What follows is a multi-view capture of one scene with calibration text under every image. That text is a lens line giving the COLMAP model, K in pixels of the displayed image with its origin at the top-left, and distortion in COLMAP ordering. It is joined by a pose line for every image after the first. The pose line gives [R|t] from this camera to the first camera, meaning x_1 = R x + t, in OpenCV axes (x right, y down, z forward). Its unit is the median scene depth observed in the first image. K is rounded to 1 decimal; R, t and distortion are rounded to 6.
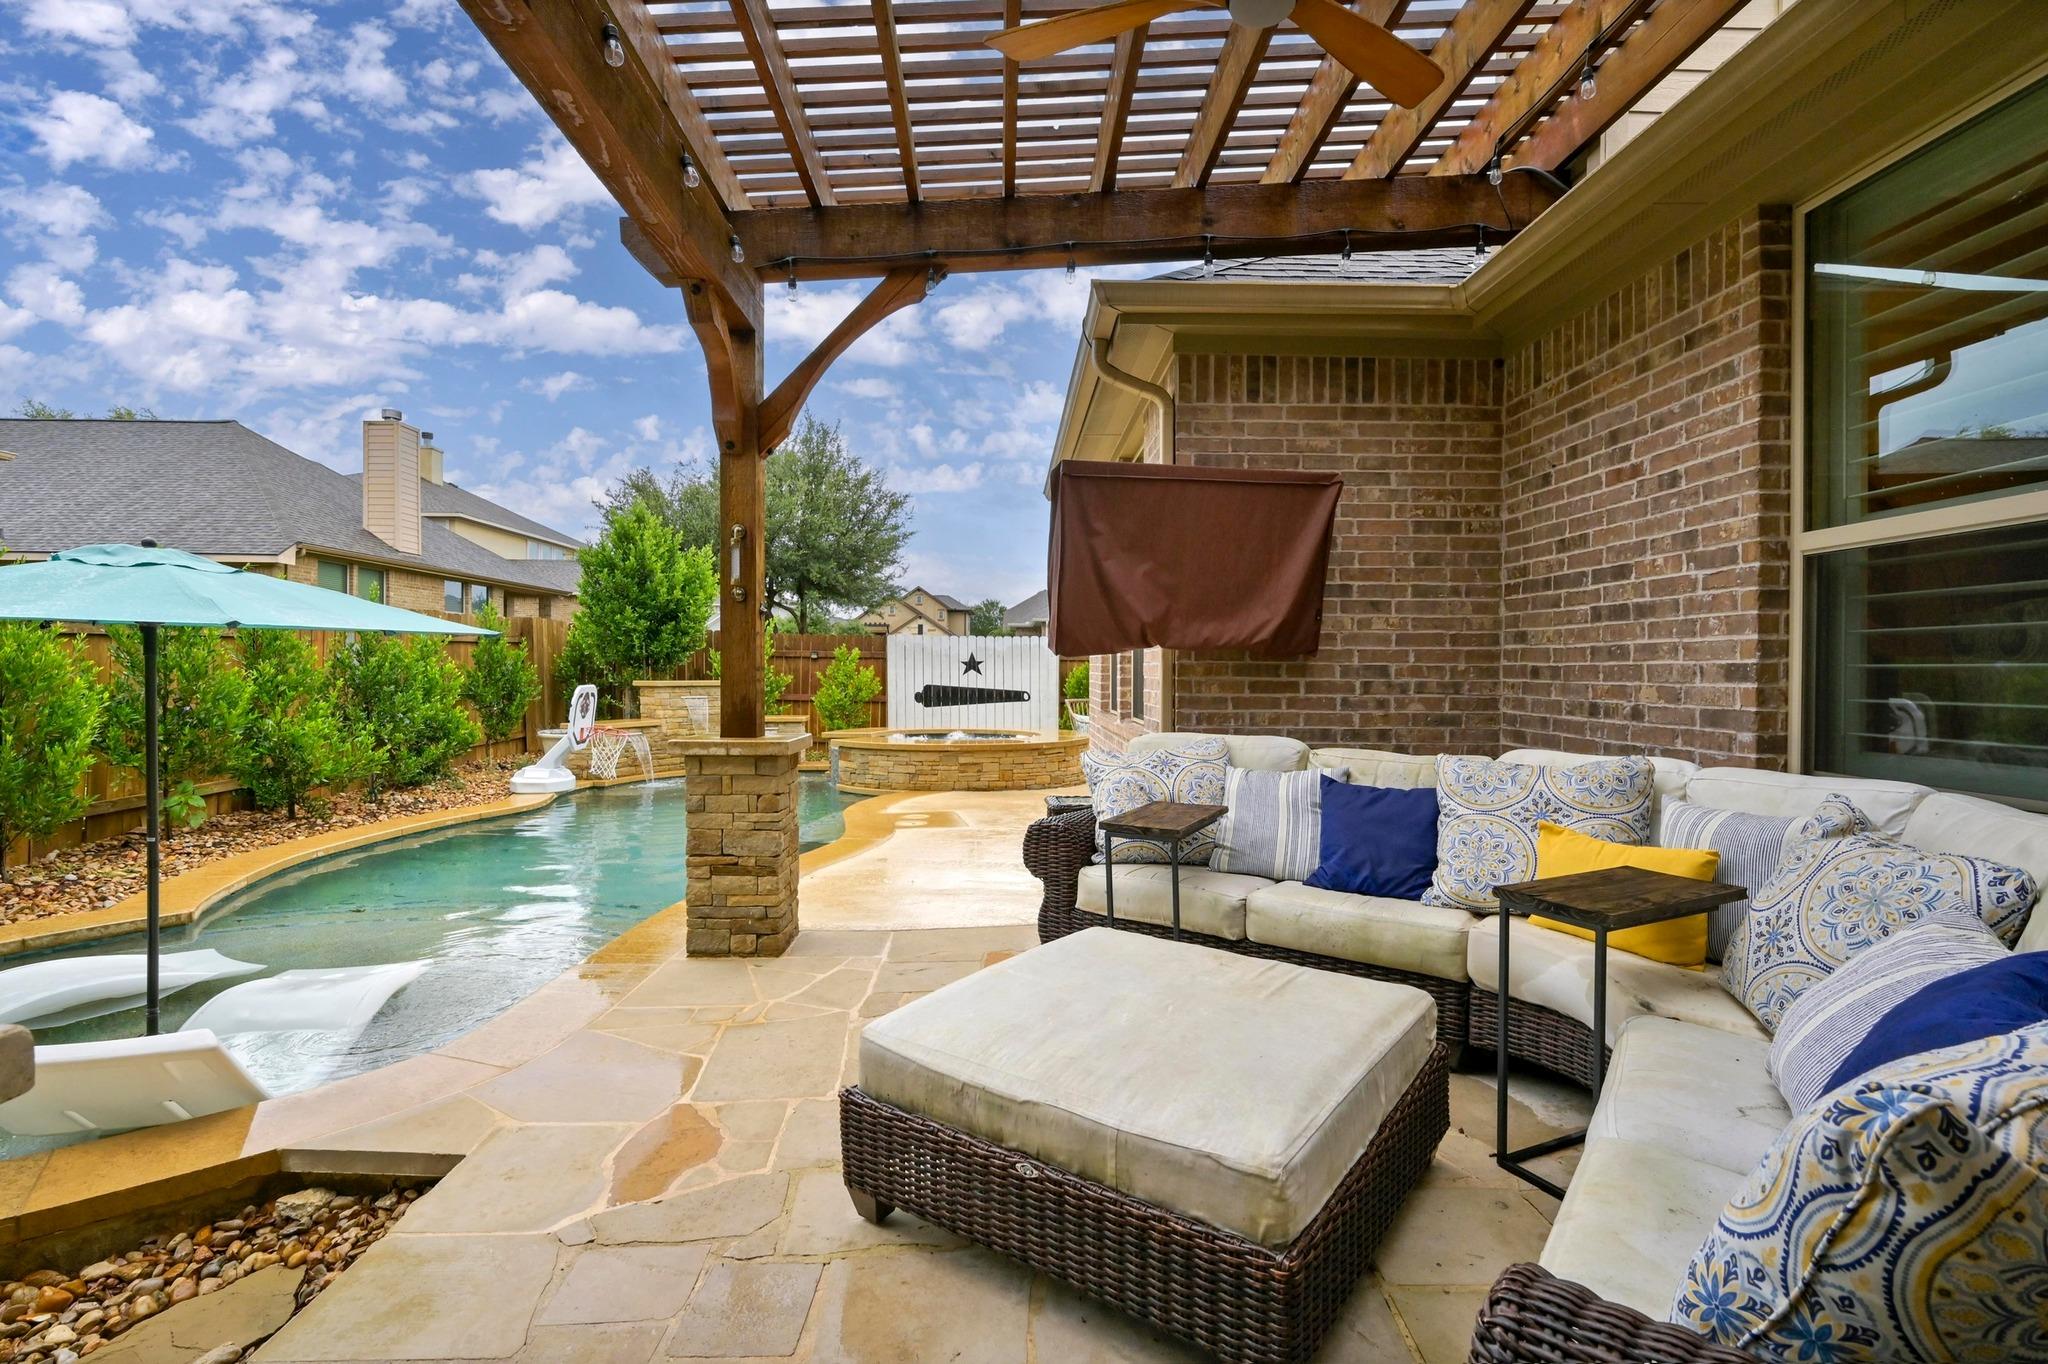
lens RADIAL K [[944.6, 0, 1022.3], [0, 944.6, 675.3], [0, 0, 1]] dist [0.002628, 0.000076]
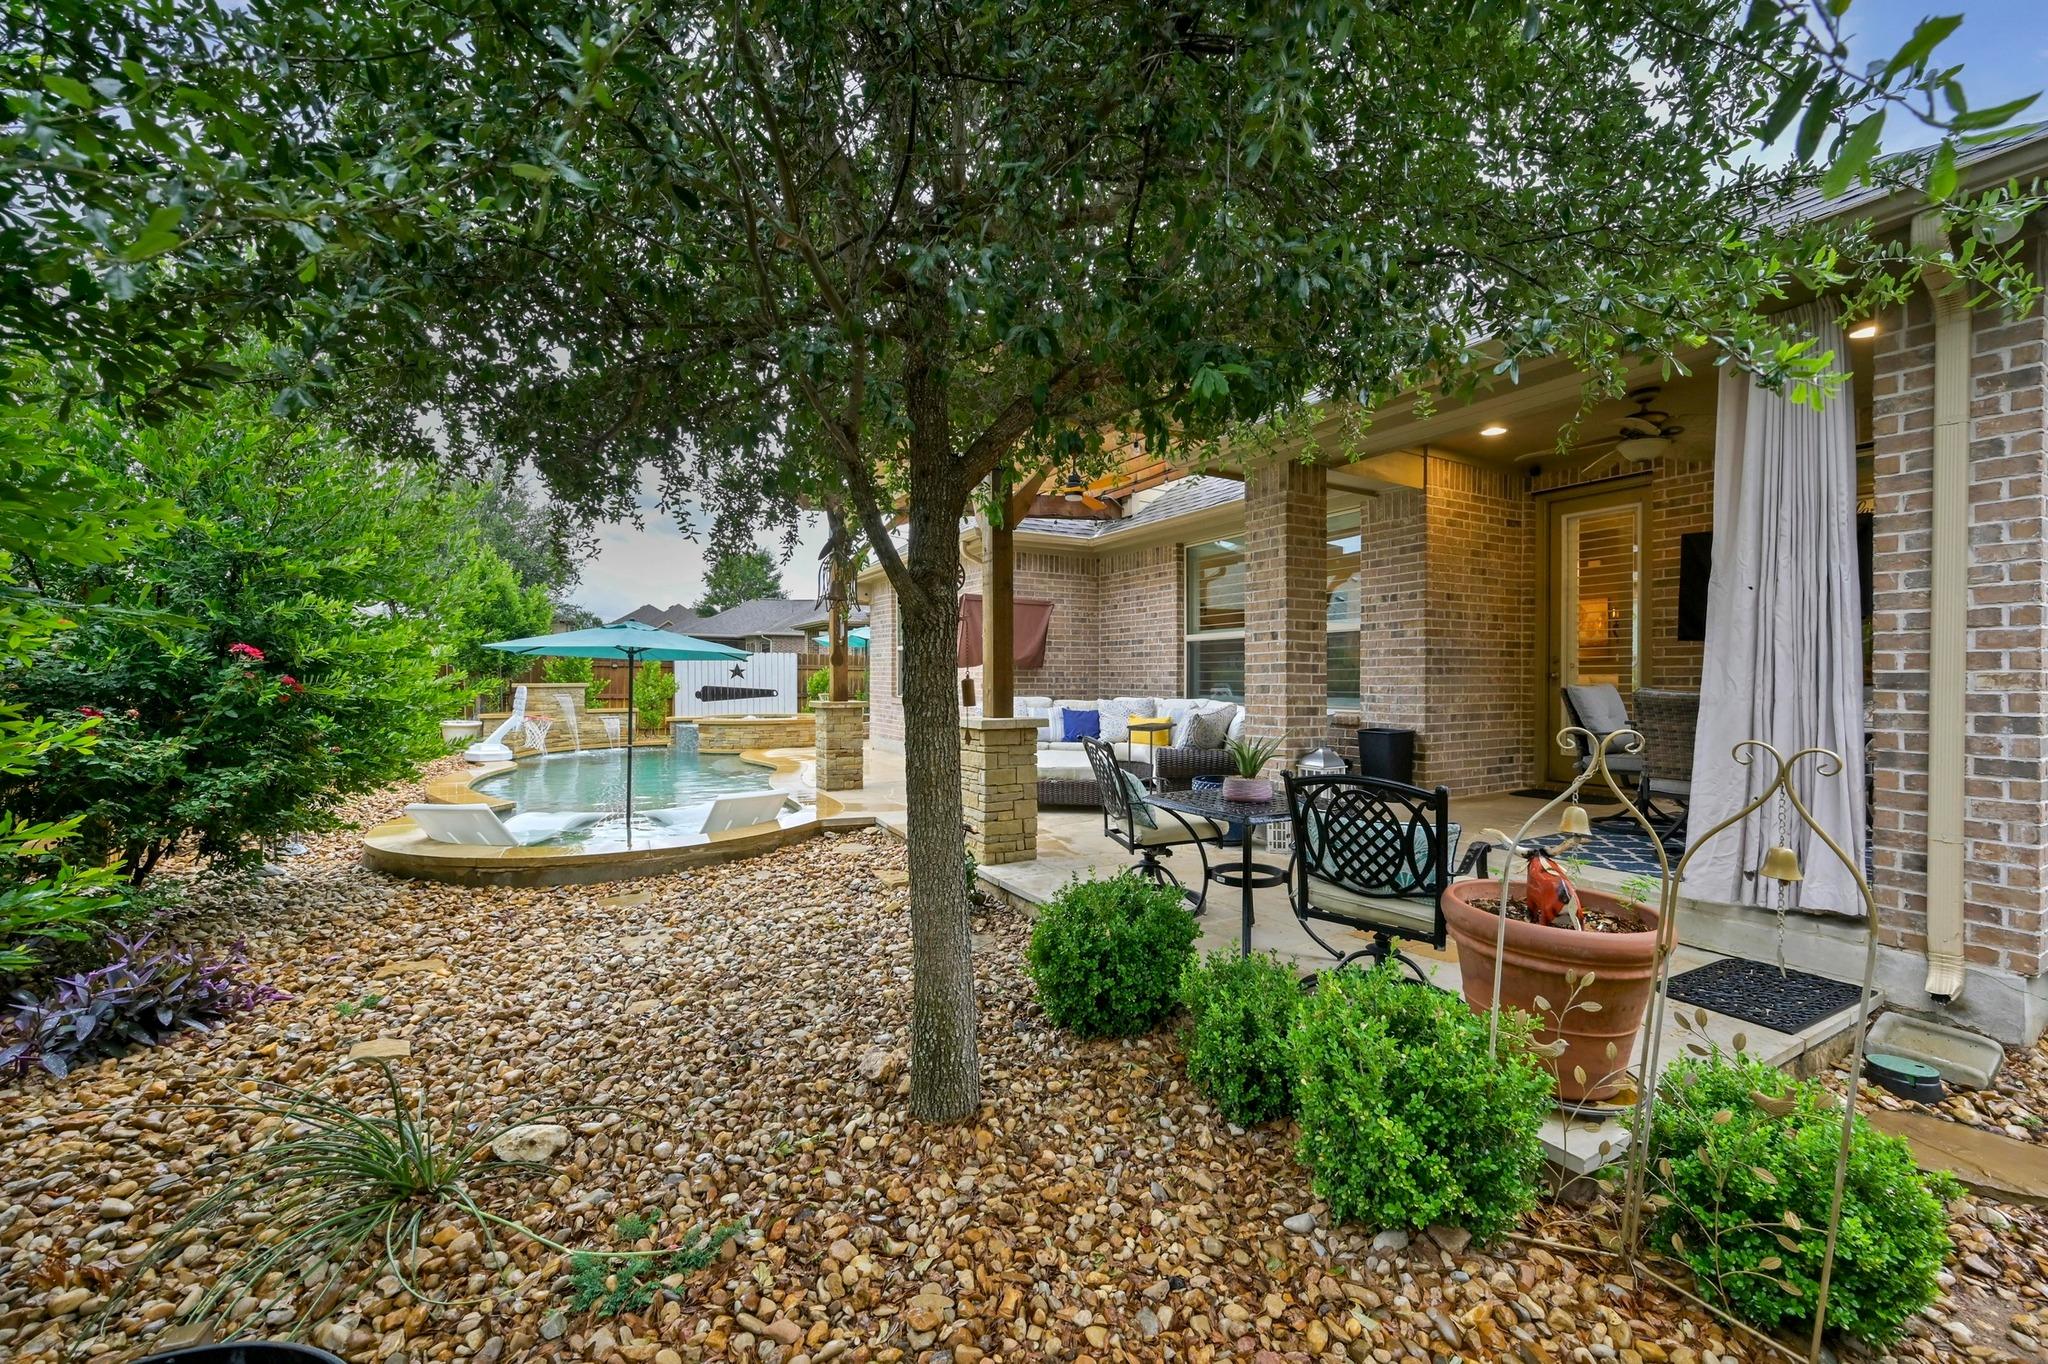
lens RADIAL K [[826.4, 0, 1023.5], [0, 826.4, 684.2], [0, 0, 1]] dist [-0.002096, 0.000005]
pose [[0.879426, -0.006152, 0.475995, -1.075346], [0.004870, 0.999980, 0.003925, 0.019689], [-0.476010, -0.001134, 0.879439, -1.297880]]
